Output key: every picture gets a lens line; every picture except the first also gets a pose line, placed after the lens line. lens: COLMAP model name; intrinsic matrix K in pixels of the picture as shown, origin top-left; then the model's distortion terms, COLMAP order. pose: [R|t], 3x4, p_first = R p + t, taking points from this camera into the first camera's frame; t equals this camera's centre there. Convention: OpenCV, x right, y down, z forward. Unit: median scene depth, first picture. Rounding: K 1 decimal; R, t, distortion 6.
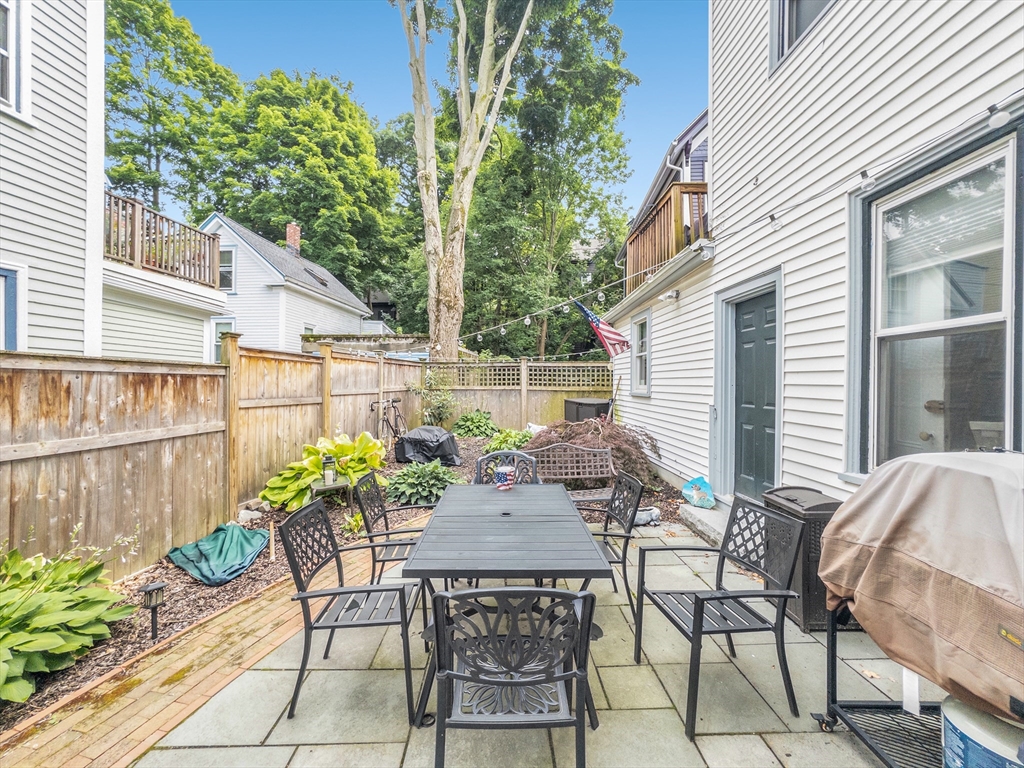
lens RADIAL K [[422.7, 0, 512.2], [0, 422.7, 380.6], [0, 0, 1]] dist [-0.020483, 0.007985]
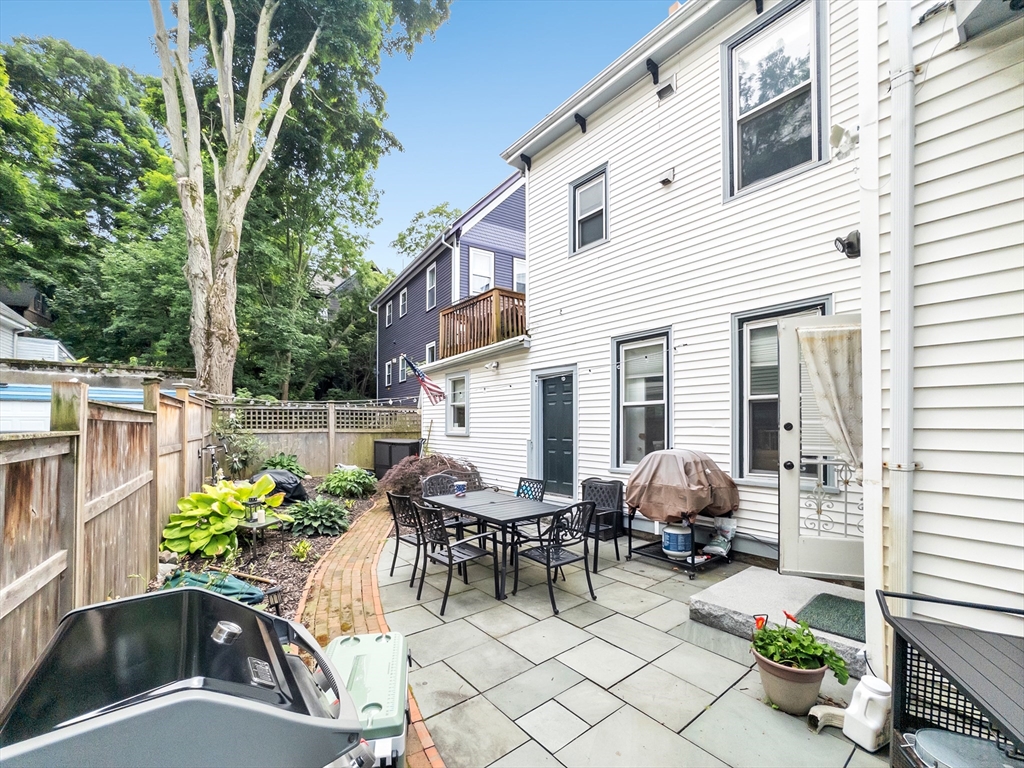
lens RADIAL K [[422.7, 0, 530.6], [0, 422.7, 419.9], [0, 0, 1]] dist [-0.020483, 0.007985]
pose [[0.780877, -0.000299, 0.624685, -0.519892], [0.001862, 0.999997, -0.001848, -0.013950], [-0.624683, 0.002606, 0.780874, -0.256333]]
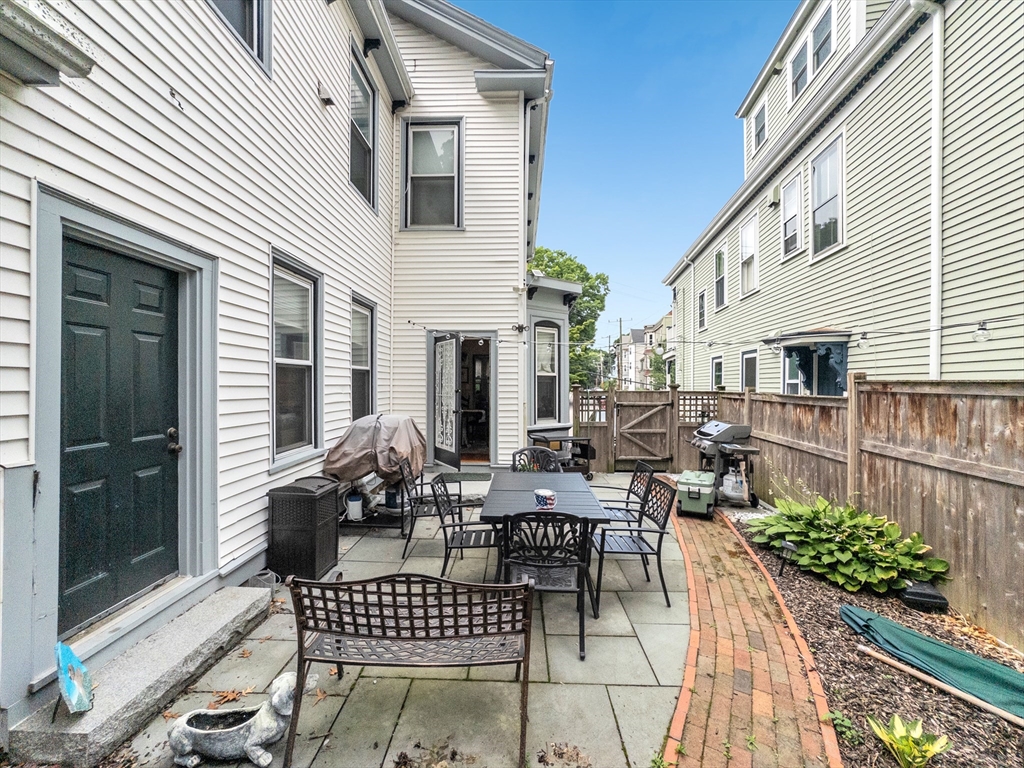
lens RADIAL K [[422.7, 0, 506.0], [0, 422.7, 384.6], [0, 0, 1]] dist [-0.020483, 0.007985]
pose [[-0.998088, -0.011336, 0.060761, 0.012237], [-0.011634, 0.999922, -0.004563, -0.019477], [-0.060704, -0.005261, -0.998142, 1.356716]]
